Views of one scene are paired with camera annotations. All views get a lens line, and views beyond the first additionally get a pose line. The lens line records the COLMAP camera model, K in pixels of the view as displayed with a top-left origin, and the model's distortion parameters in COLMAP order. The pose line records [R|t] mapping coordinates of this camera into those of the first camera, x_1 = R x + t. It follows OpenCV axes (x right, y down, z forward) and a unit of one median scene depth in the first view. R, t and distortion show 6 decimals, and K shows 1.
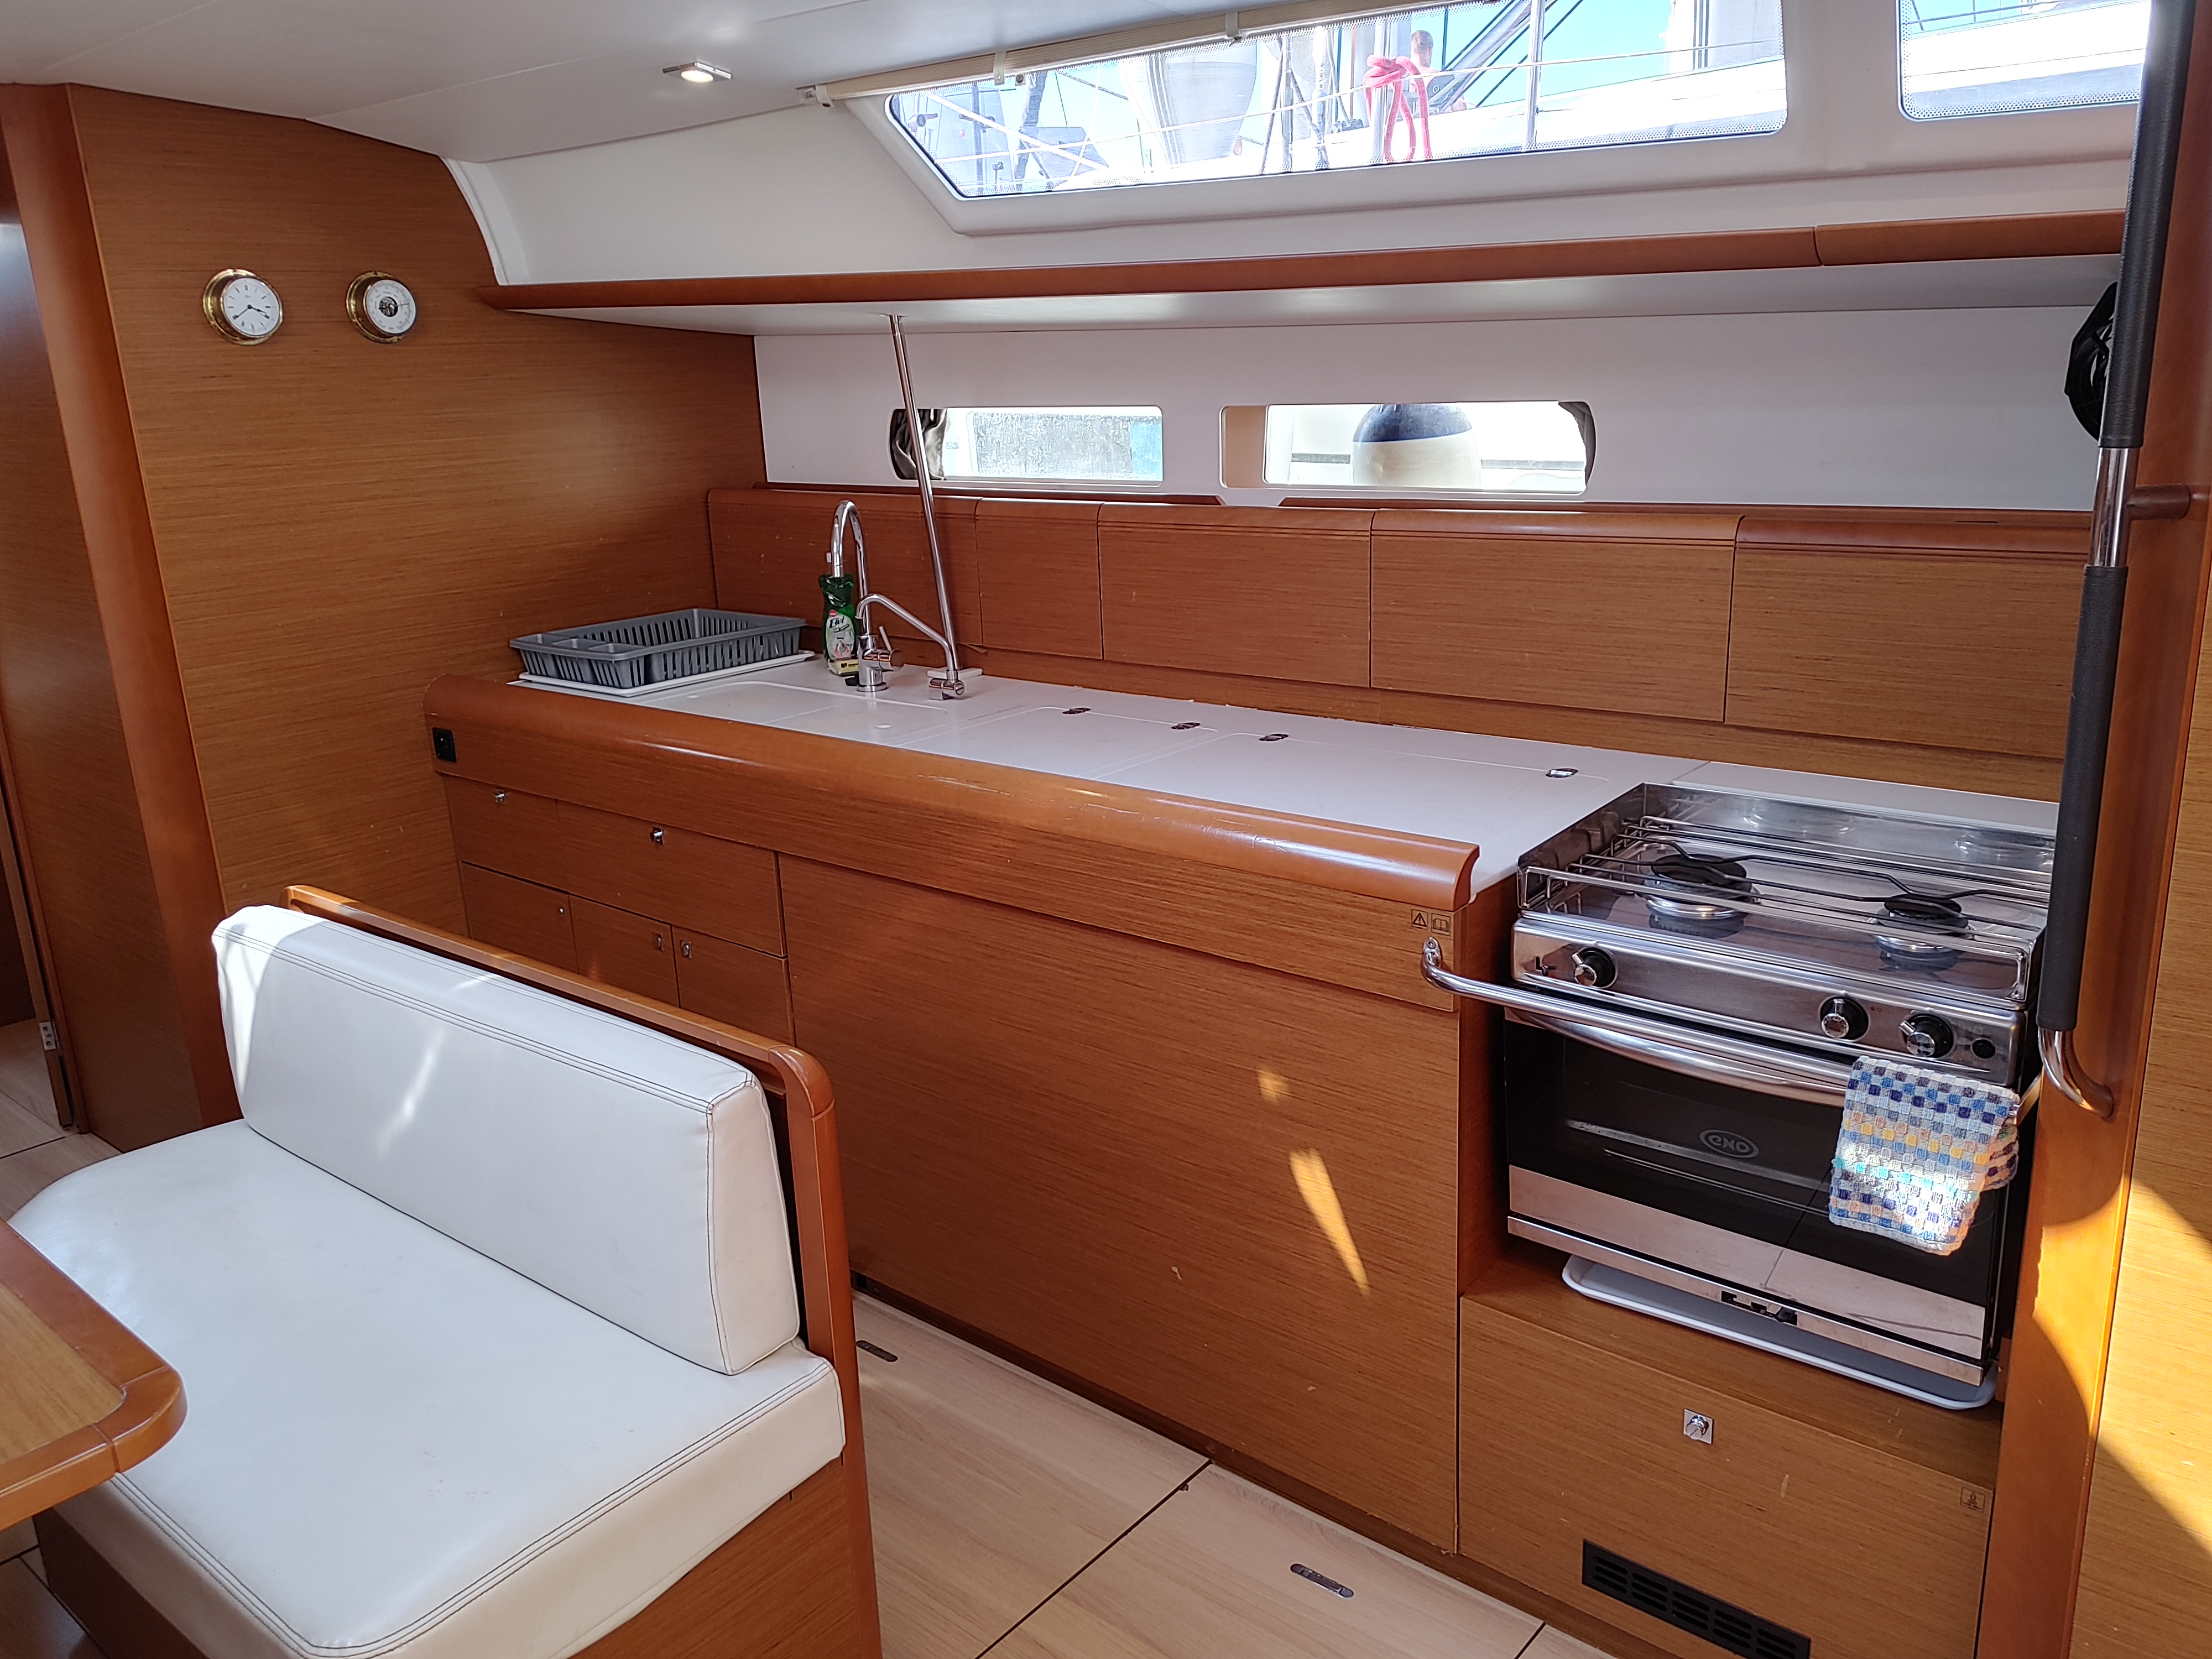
lens RADIAL K [[1675.9, 0, 1131.6], [0, 1675.9, 833.5], [0, 0, 1]] dist [0.069476, -0.062715]
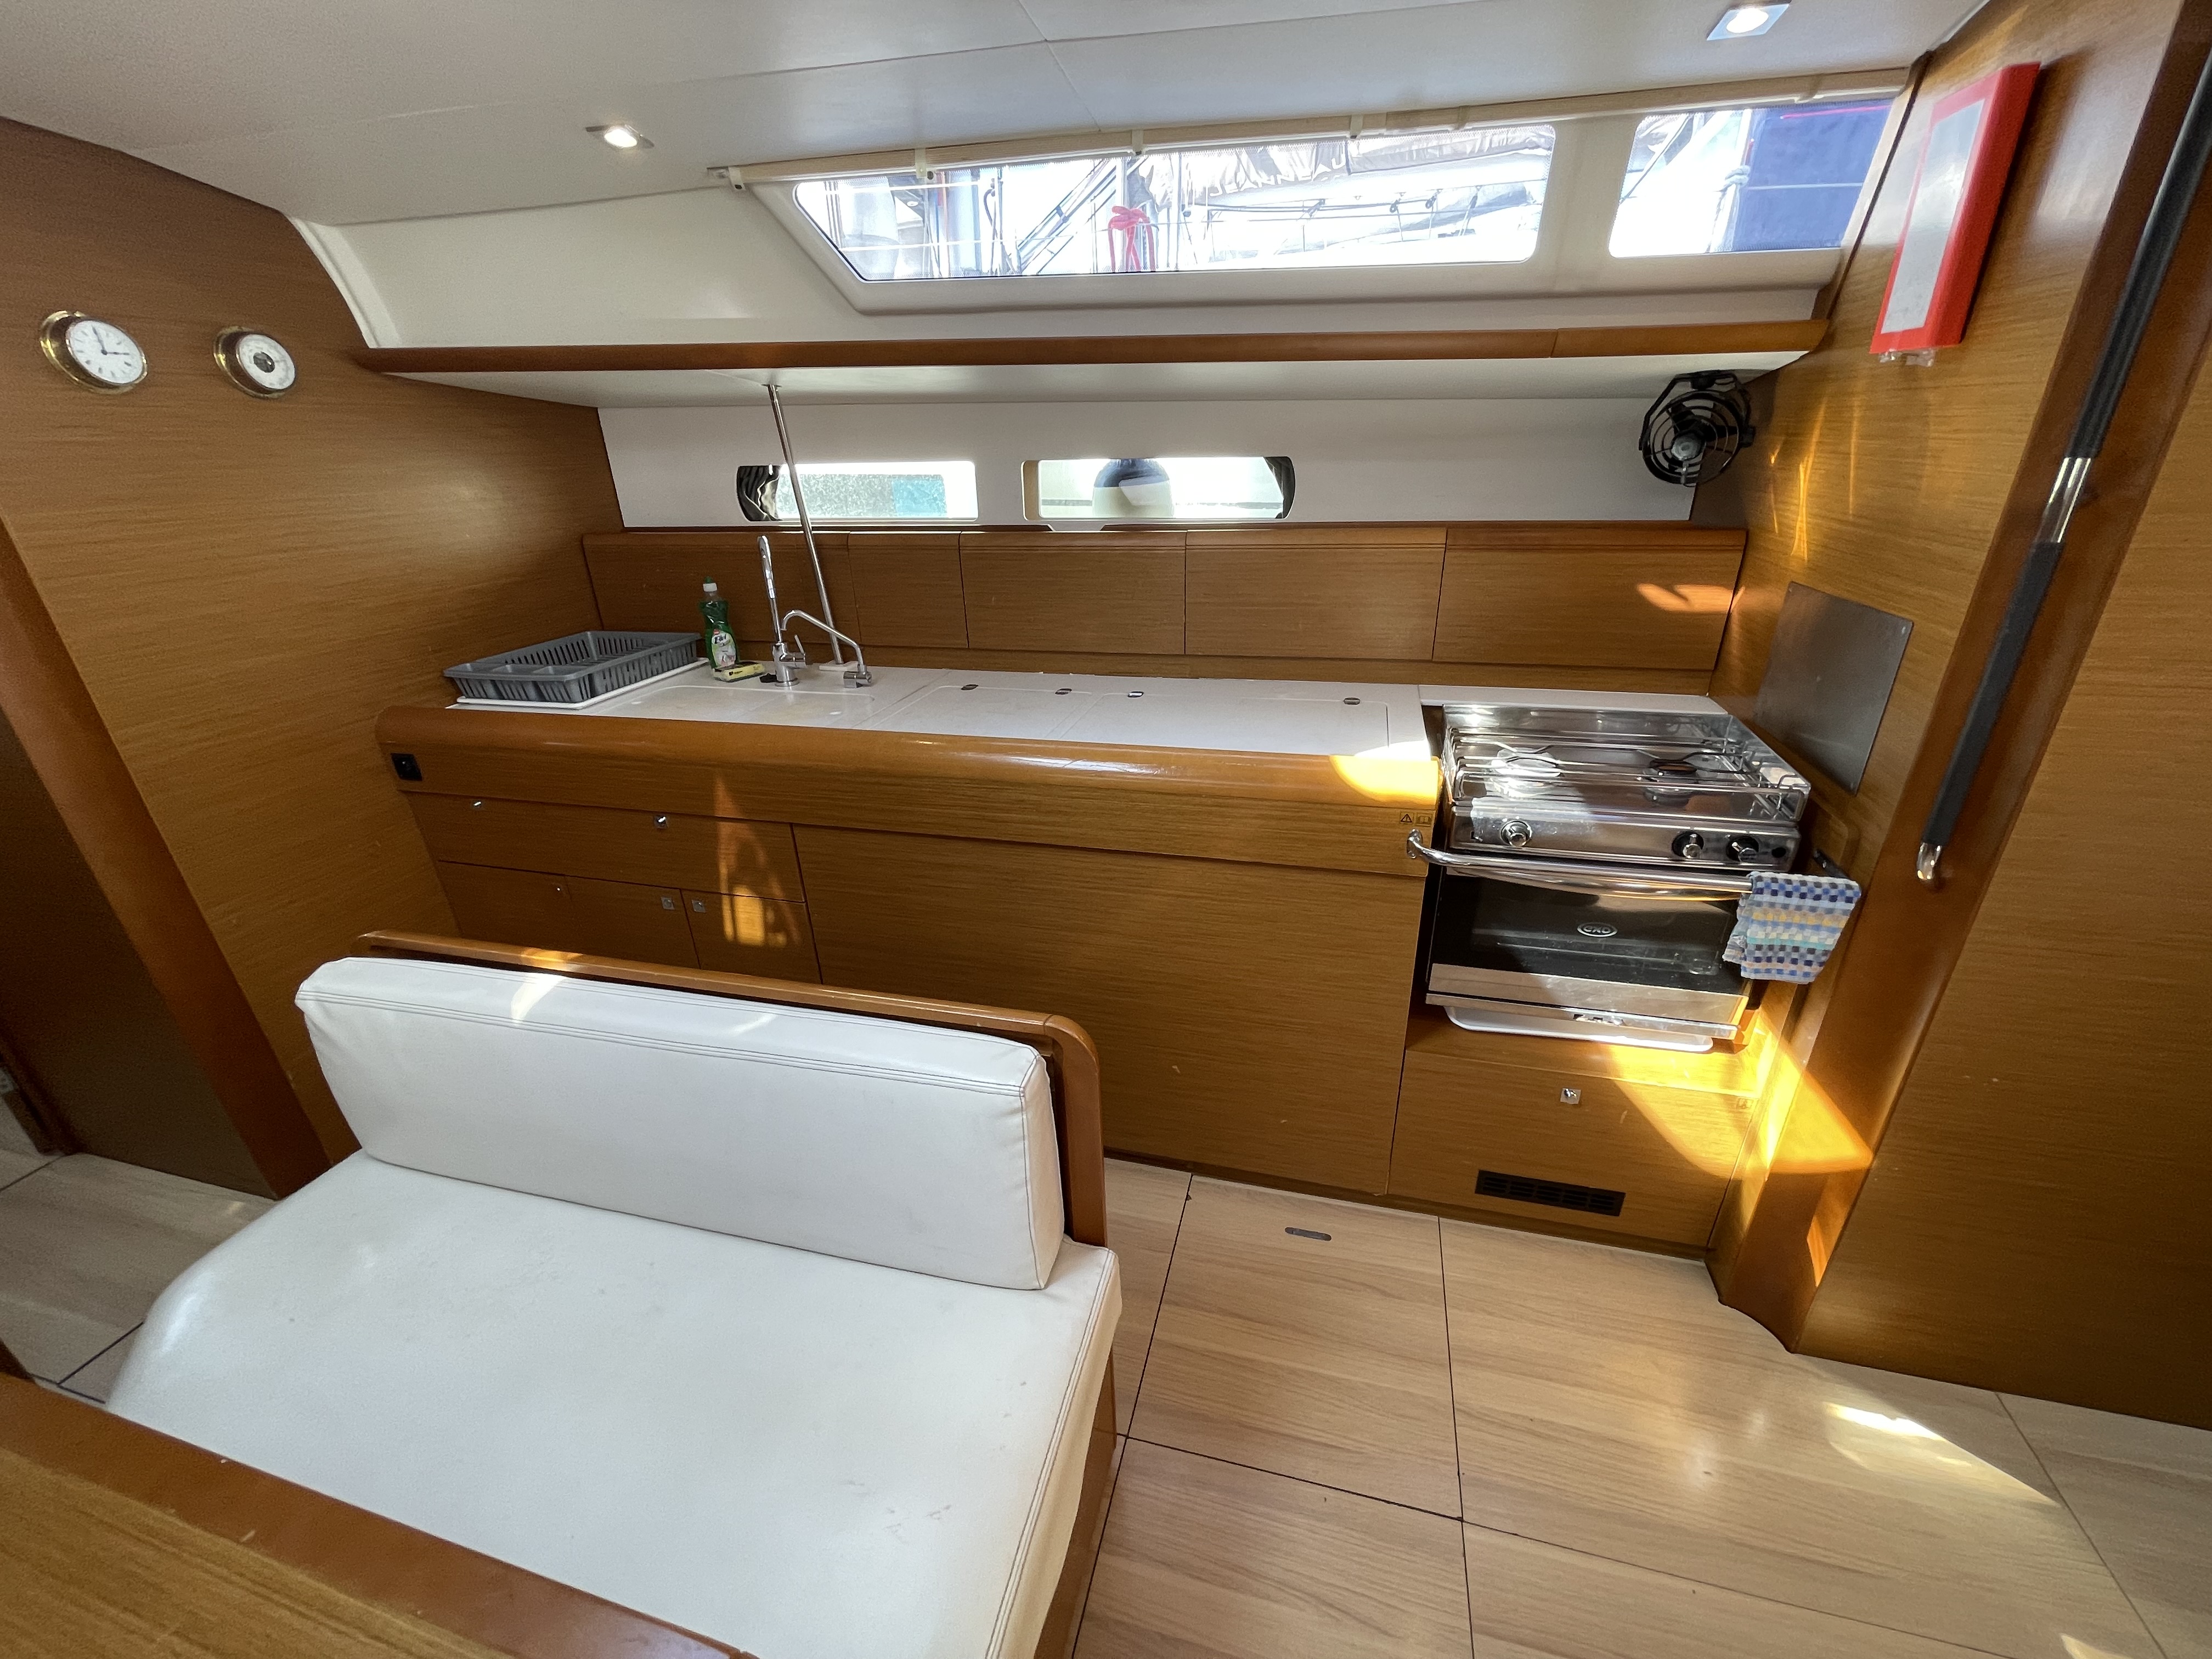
lens RADIAL K [[895.9, 0, 1104.2], [0, 895.9, 842.8], [0, 0, 1]] dist [-0.002285, 0.002289]
pose [[0.906198, -0.162871, 0.390229, -0.234051], [0.108446, 0.981496, 0.157813, -0.049385], [-0.408712, -0.100691, 0.907092, 0.257807]]
